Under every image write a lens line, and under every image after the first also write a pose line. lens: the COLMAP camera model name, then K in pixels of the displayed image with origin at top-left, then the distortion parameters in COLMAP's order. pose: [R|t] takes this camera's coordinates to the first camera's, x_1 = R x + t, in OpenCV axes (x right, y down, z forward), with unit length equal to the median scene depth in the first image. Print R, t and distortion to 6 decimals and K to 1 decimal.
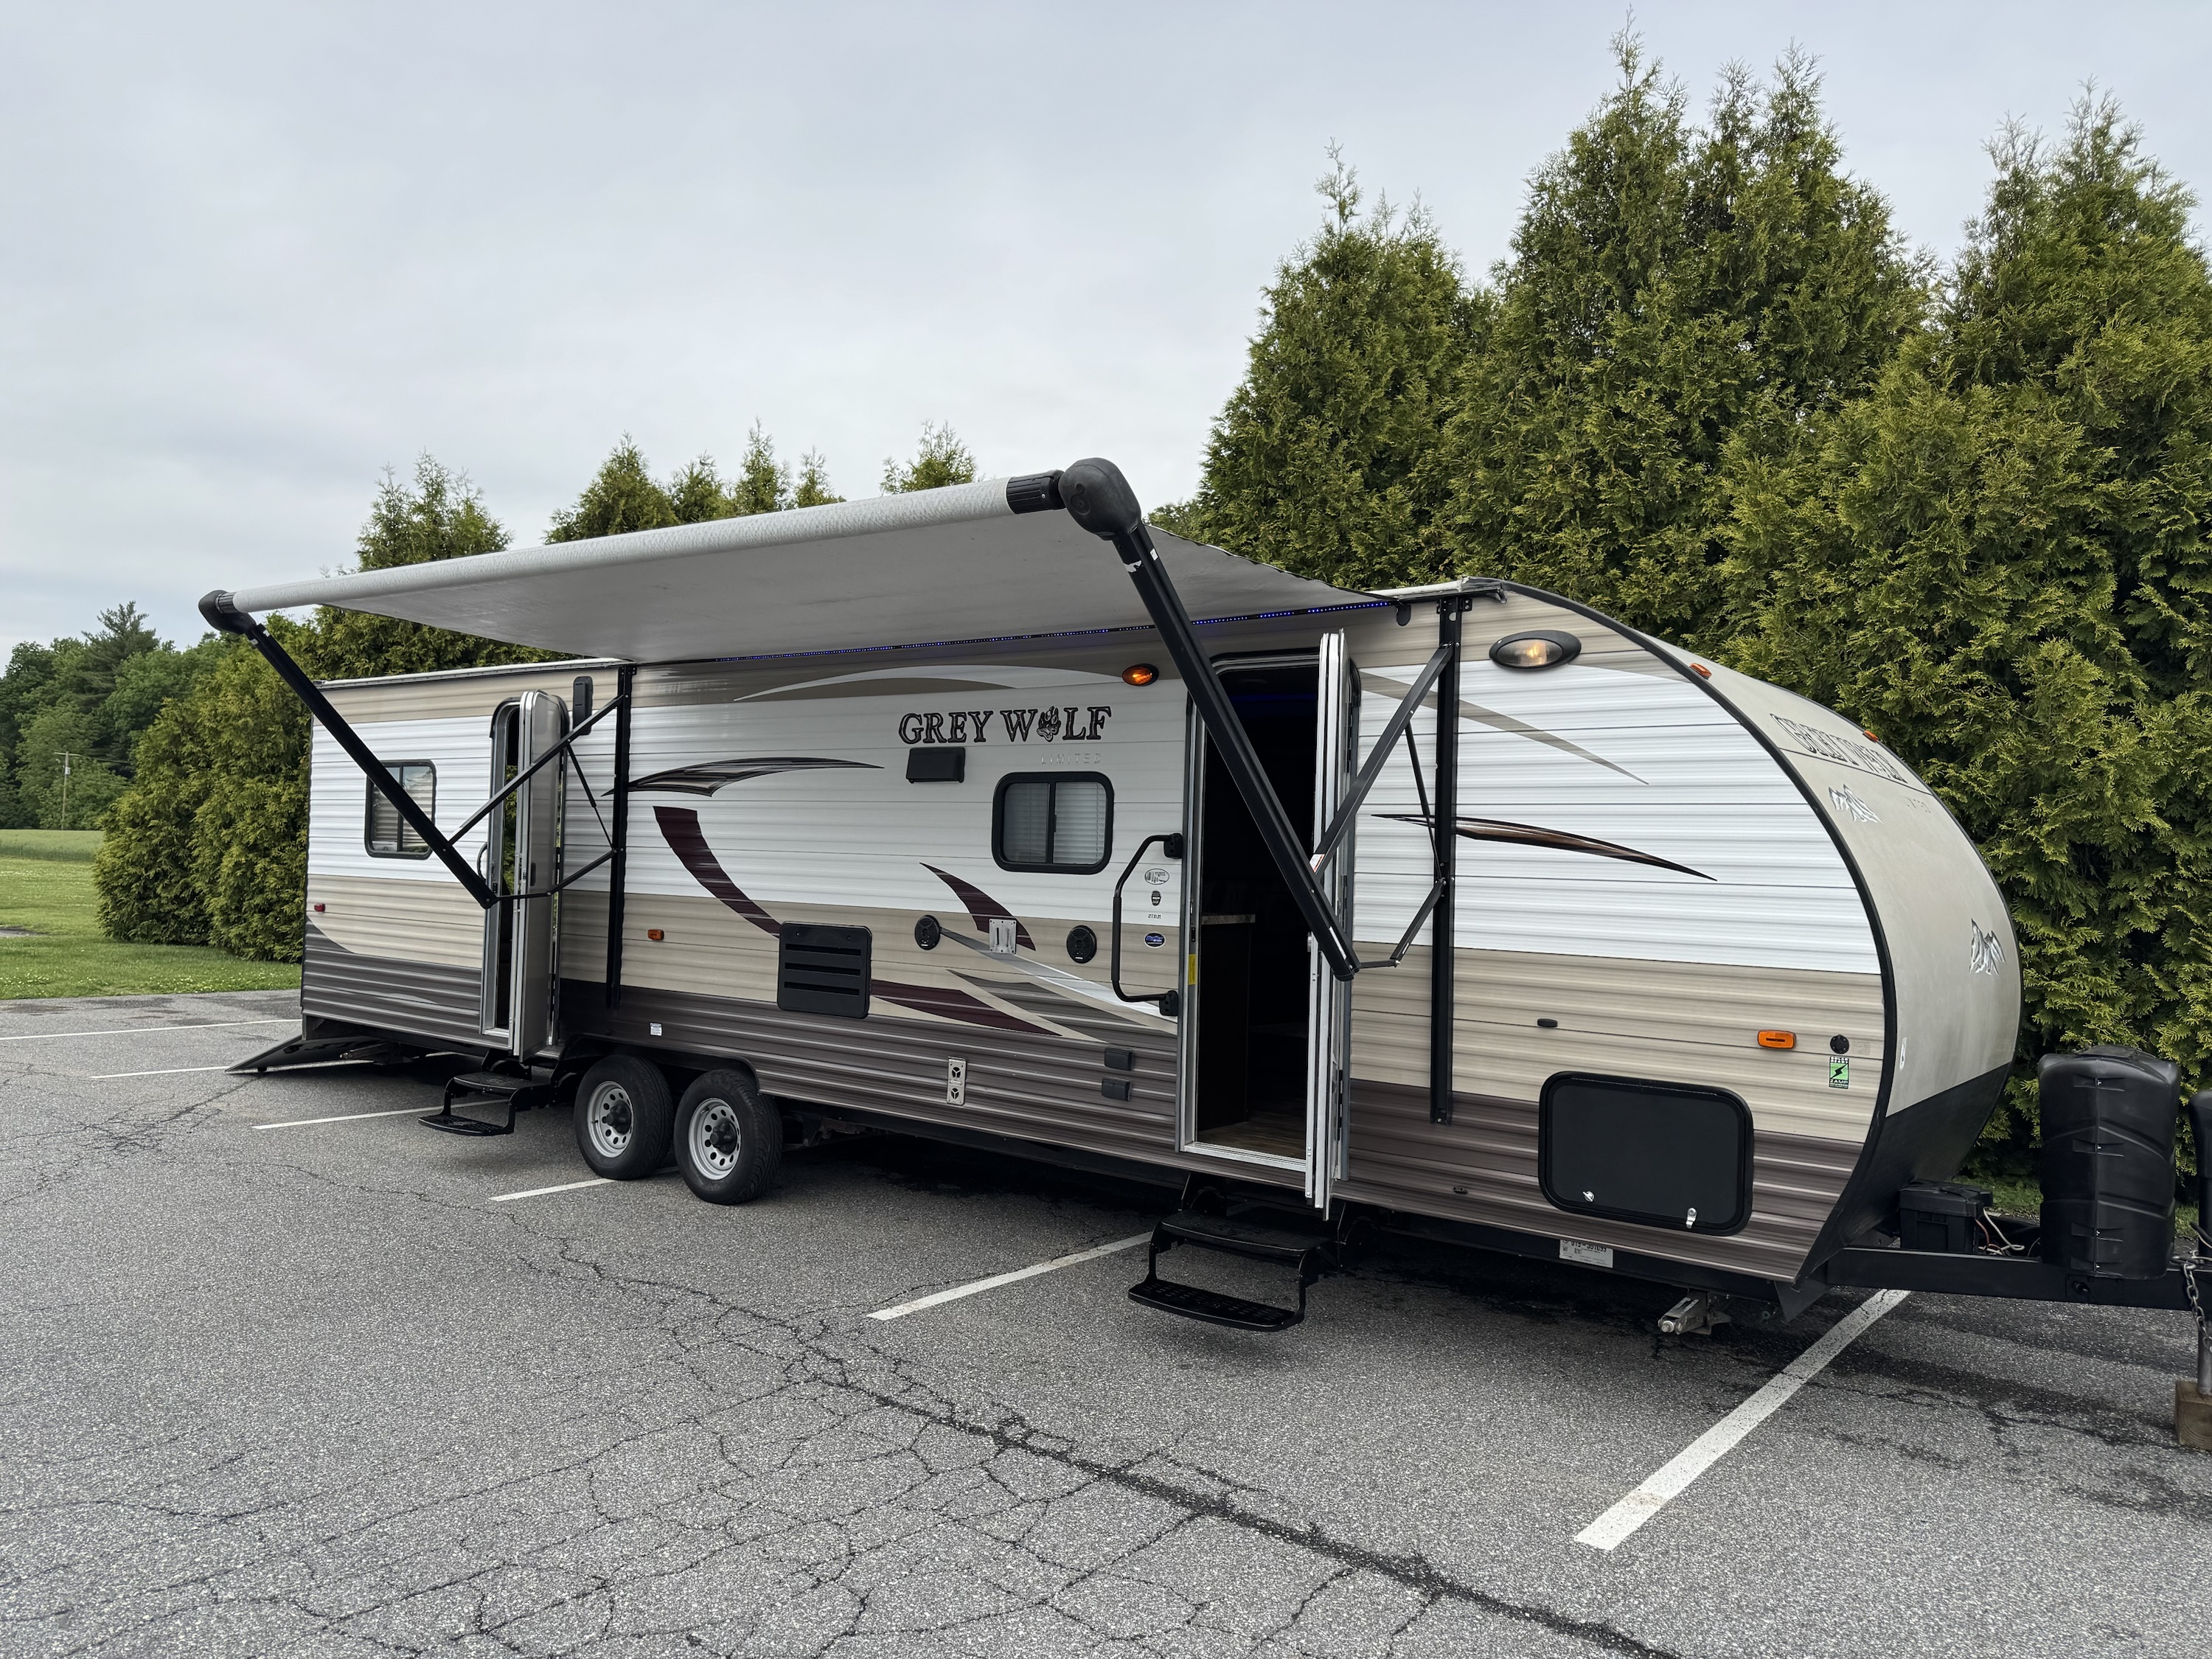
lens RADIAL K [[1566.2, 0, 1106.0], [0, 1566.2, 829.5], [0, 0, 1]] dist [0.123752, -0.201972]
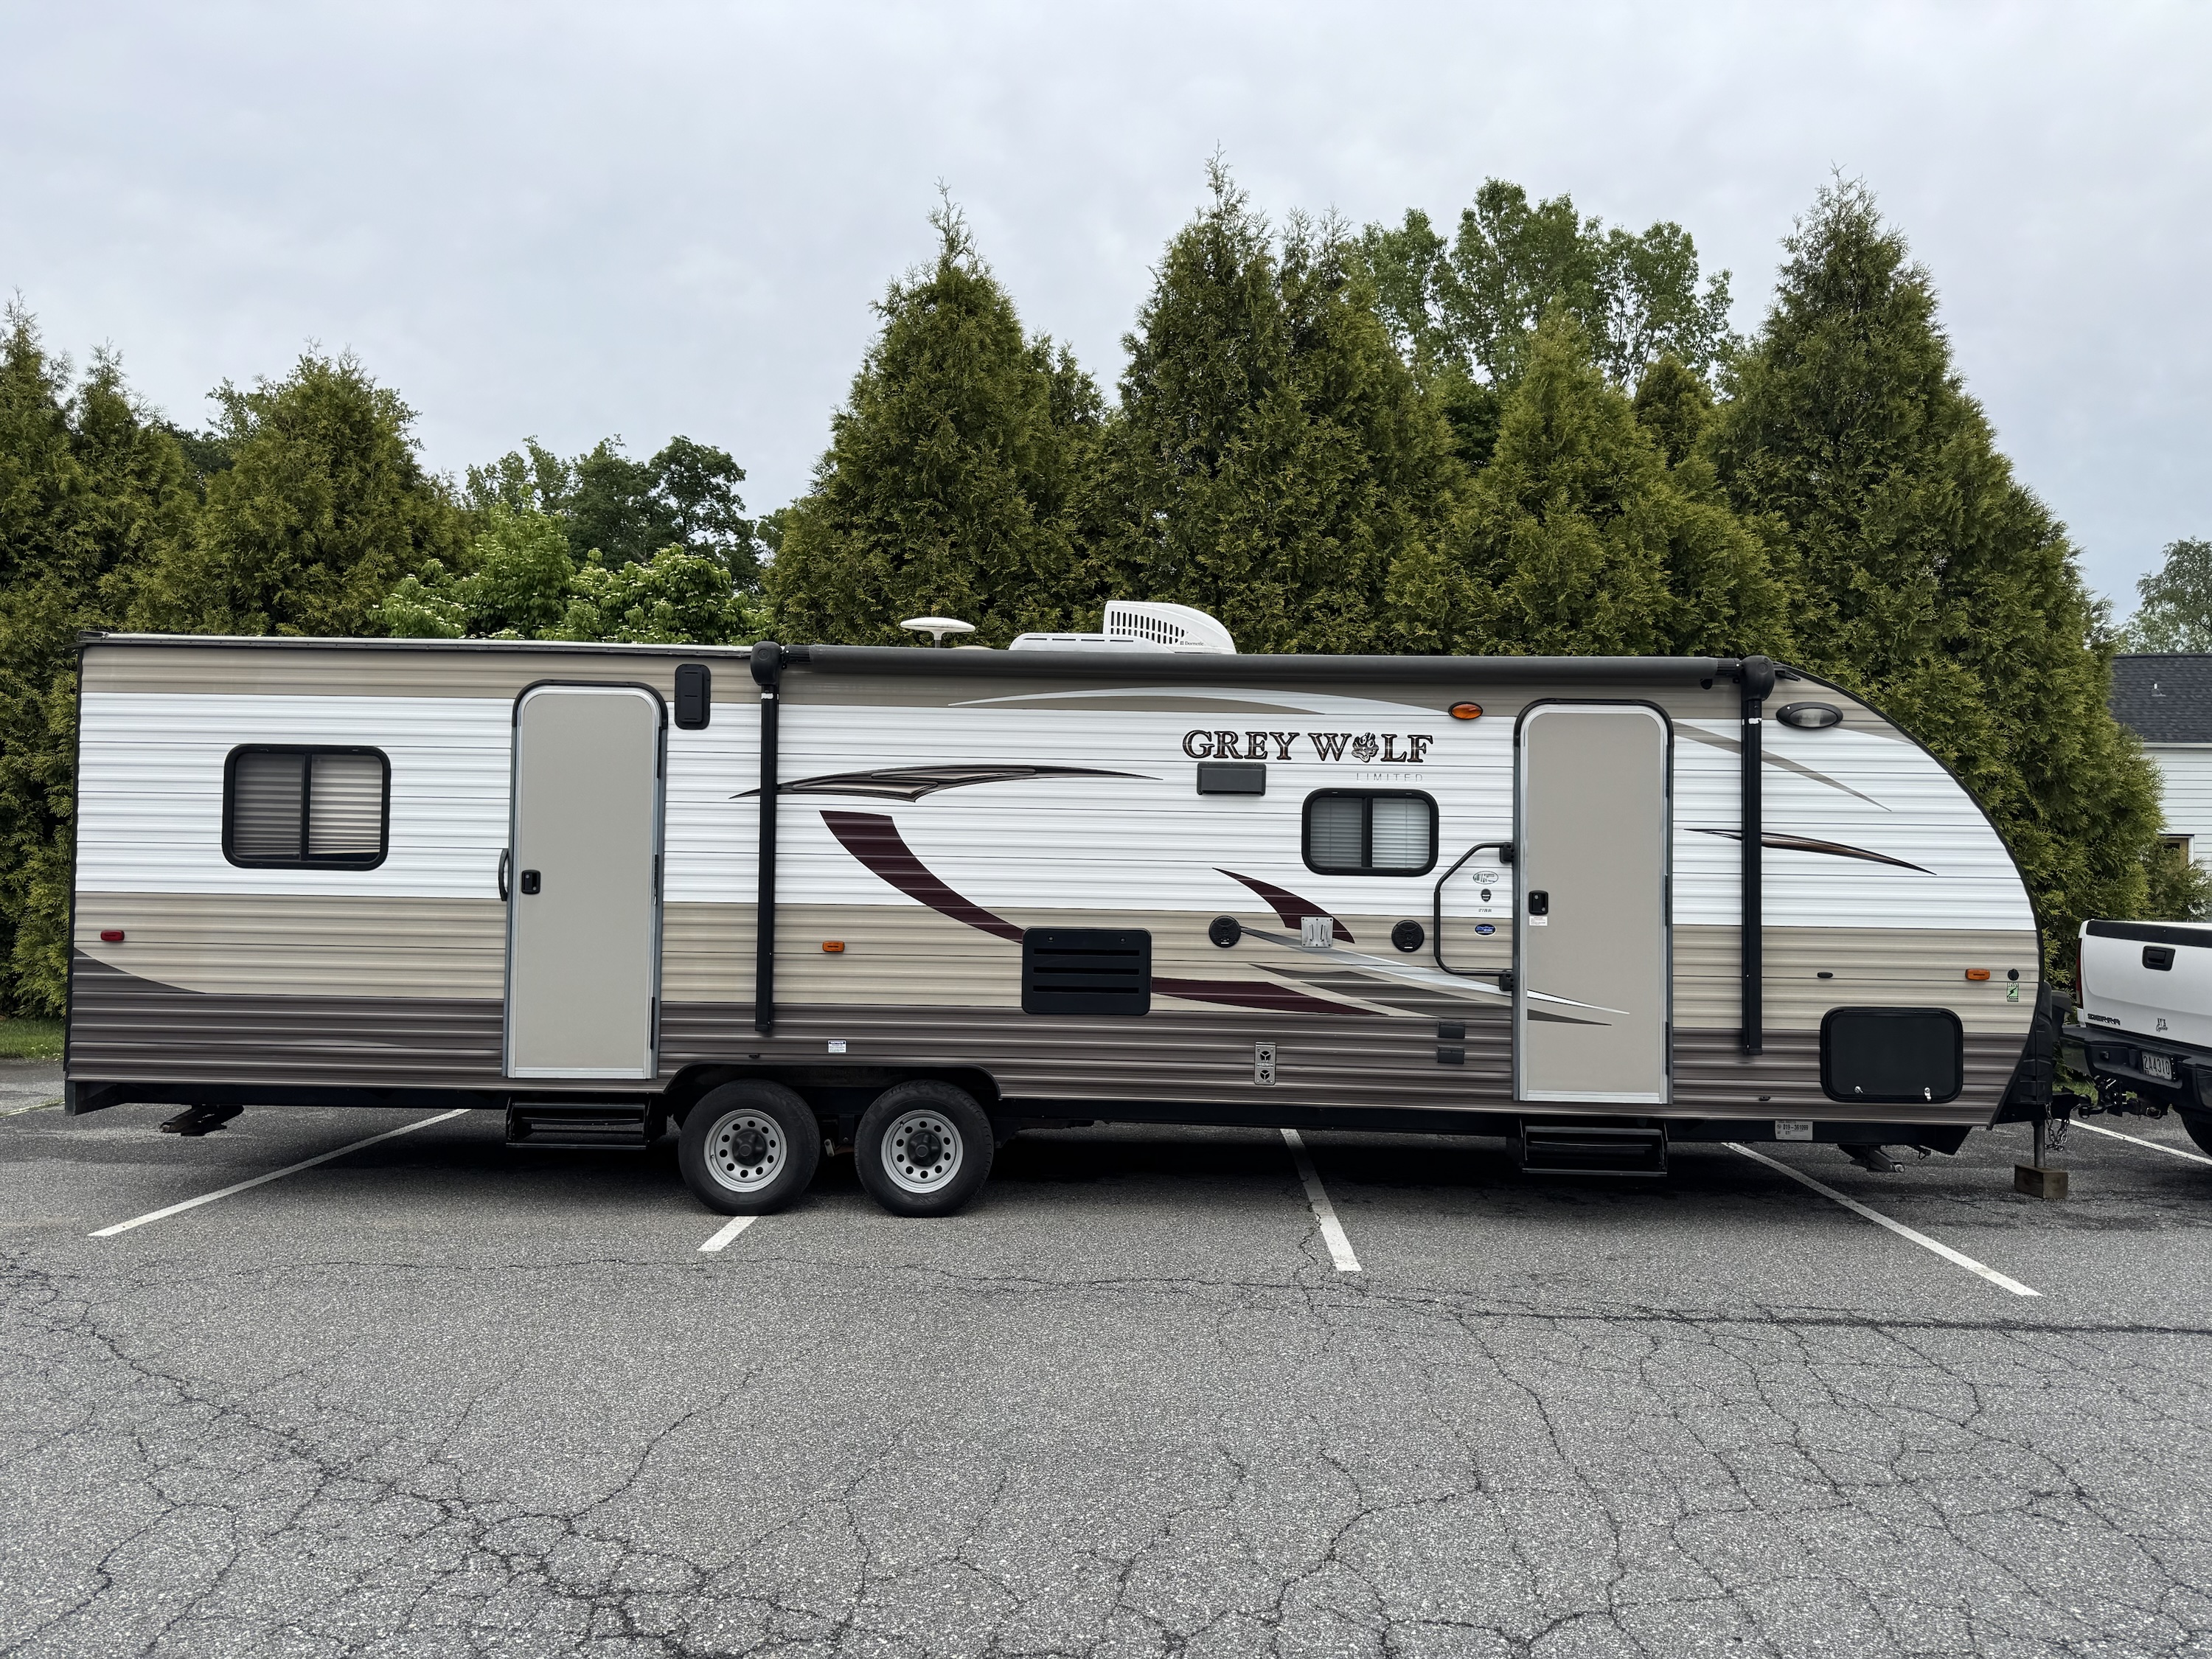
lens RADIAL K [[1566.8, 0, 1106.0], [0, 1566.8, 829.5], [0, 0, 1]] dist [0.074746, -0.098111]
pose [[0.802882, -0.000686, 0.596138, -0.858942], [-0.005346, 0.999951, 0.008351, -0.014820], [-0.596114, -0.009892, 0.802839, 0.176907]]
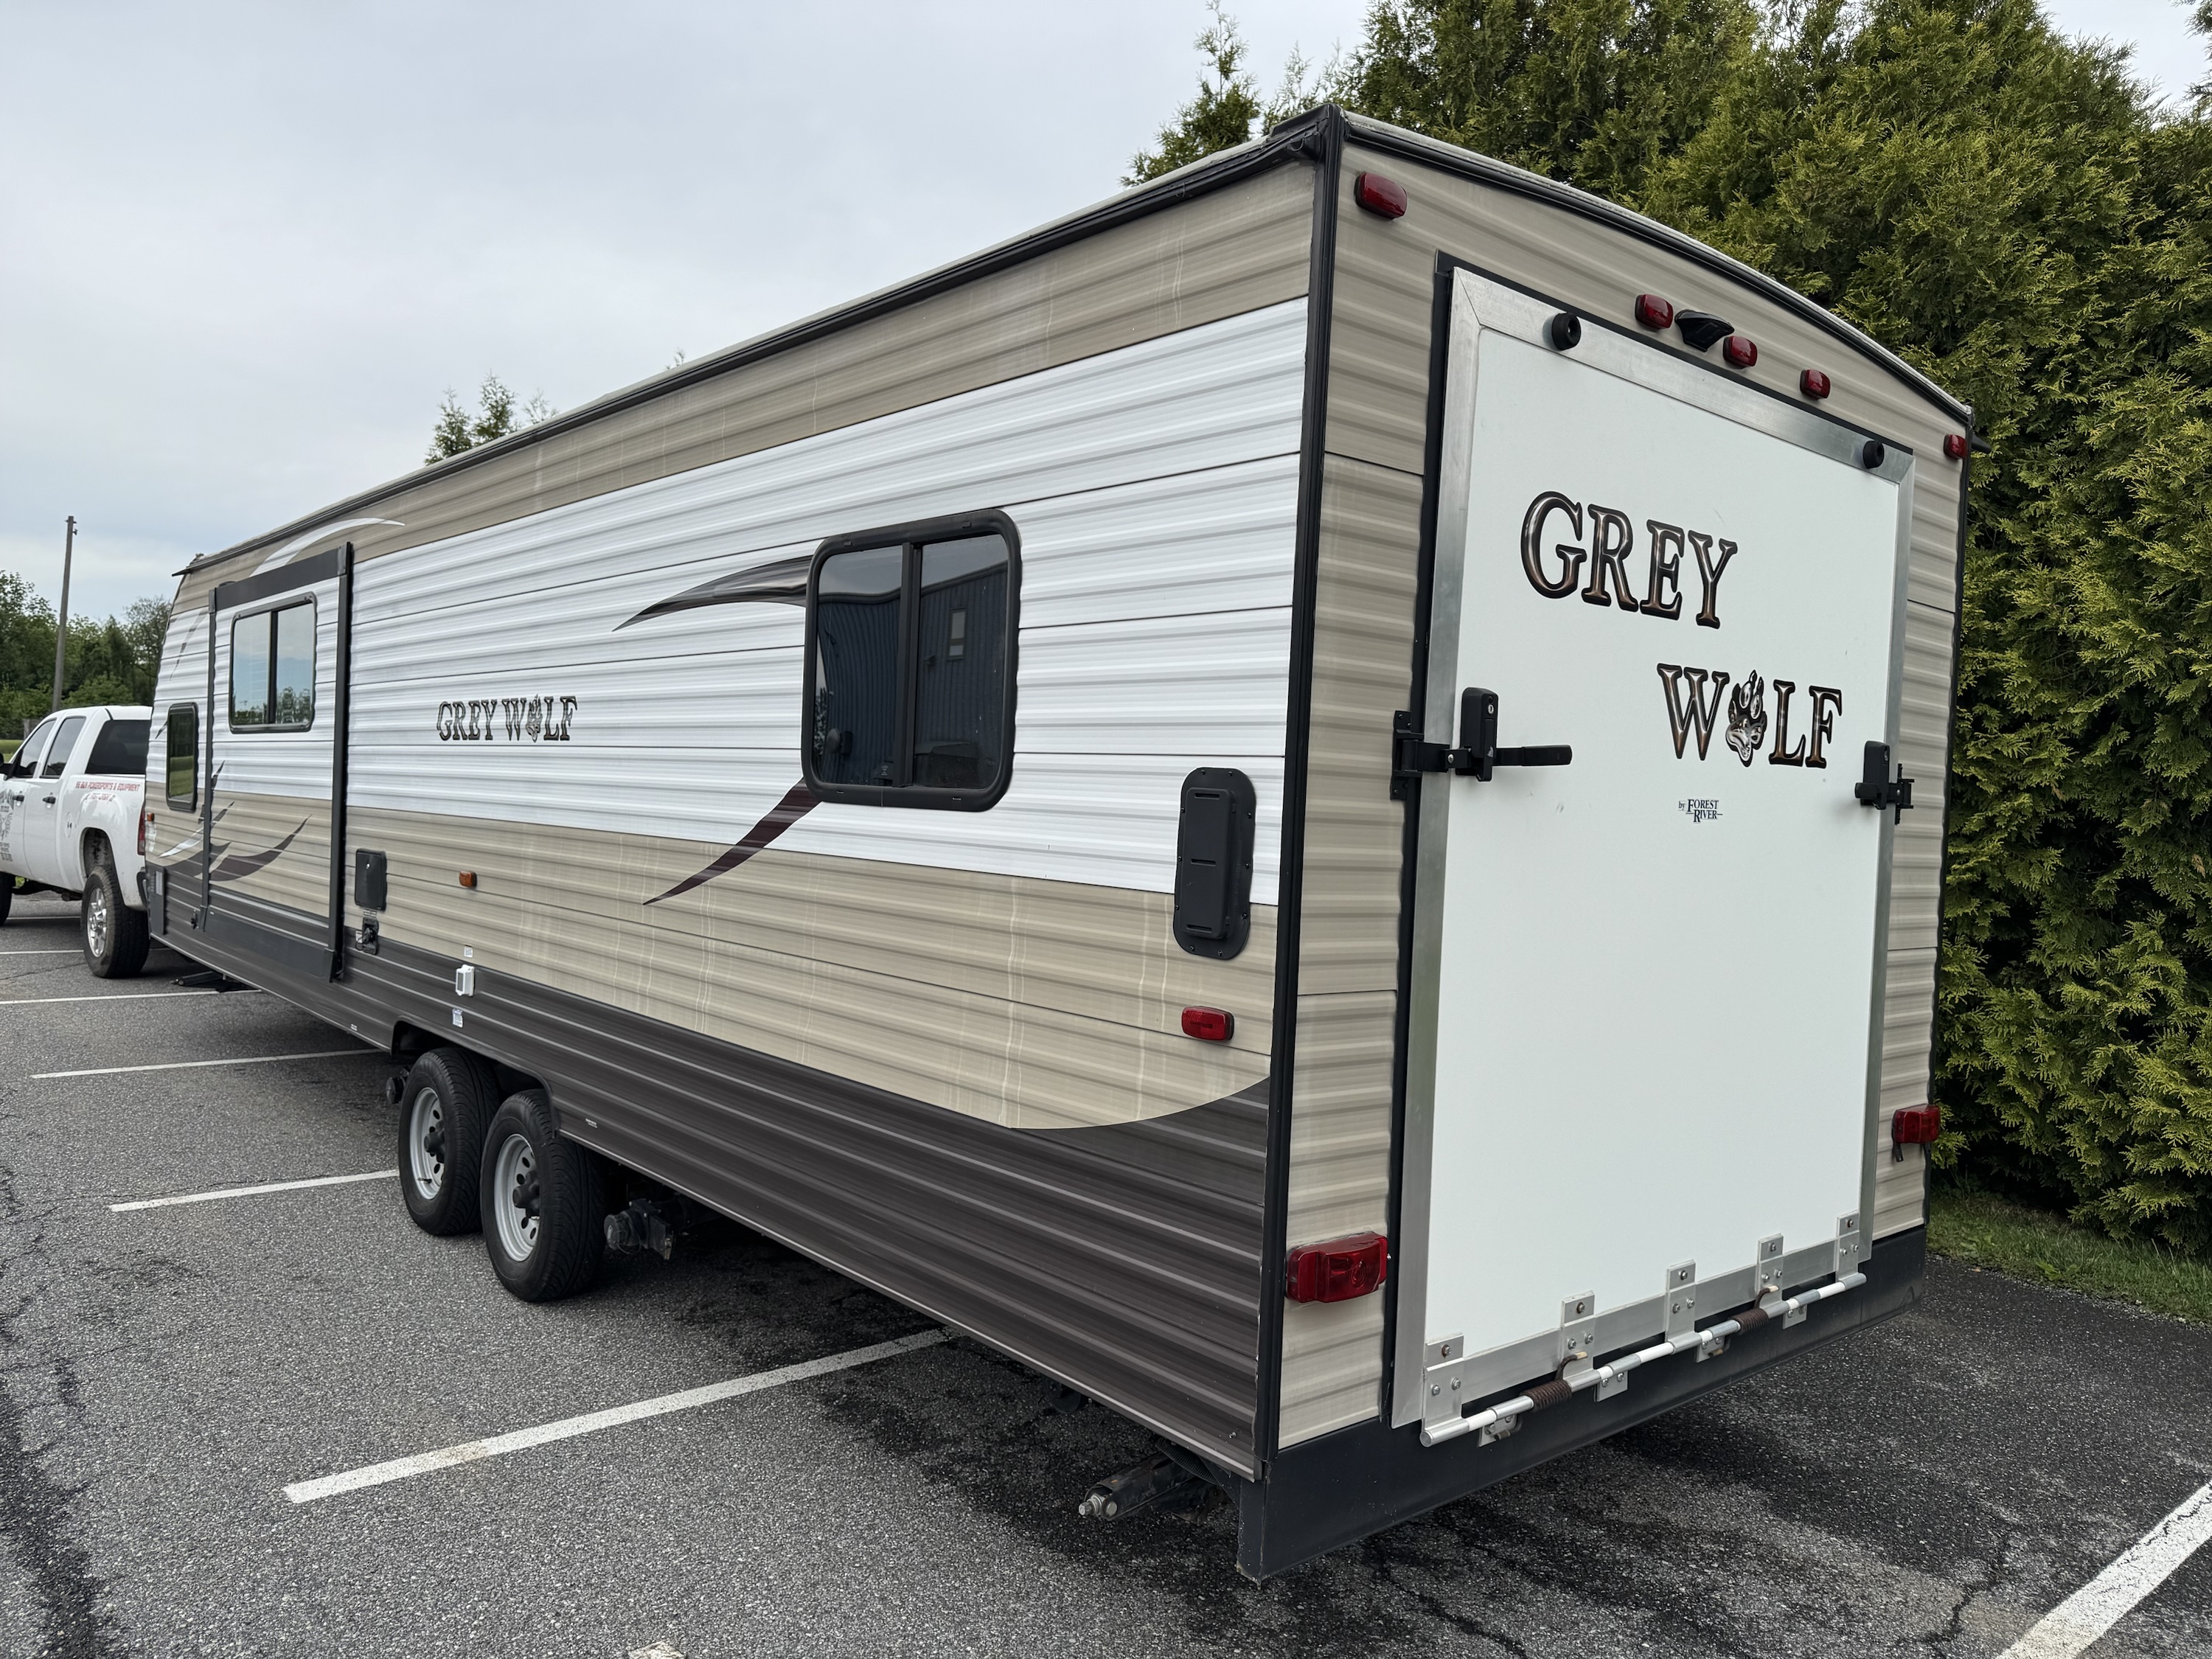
lens RADIAL K [[1576.8, 0, 1106.0], [0, 1576.8, 829.5], [0, 0, 1]] dist [0.048861, -0.044128]
pose [[0.981756, 0.021956, -0.188873, 0.571748], [-0.013277, 0.998802, 0.047092, 0.018000], [0.189680, -0.043725, 0.980872, 0.142941]]
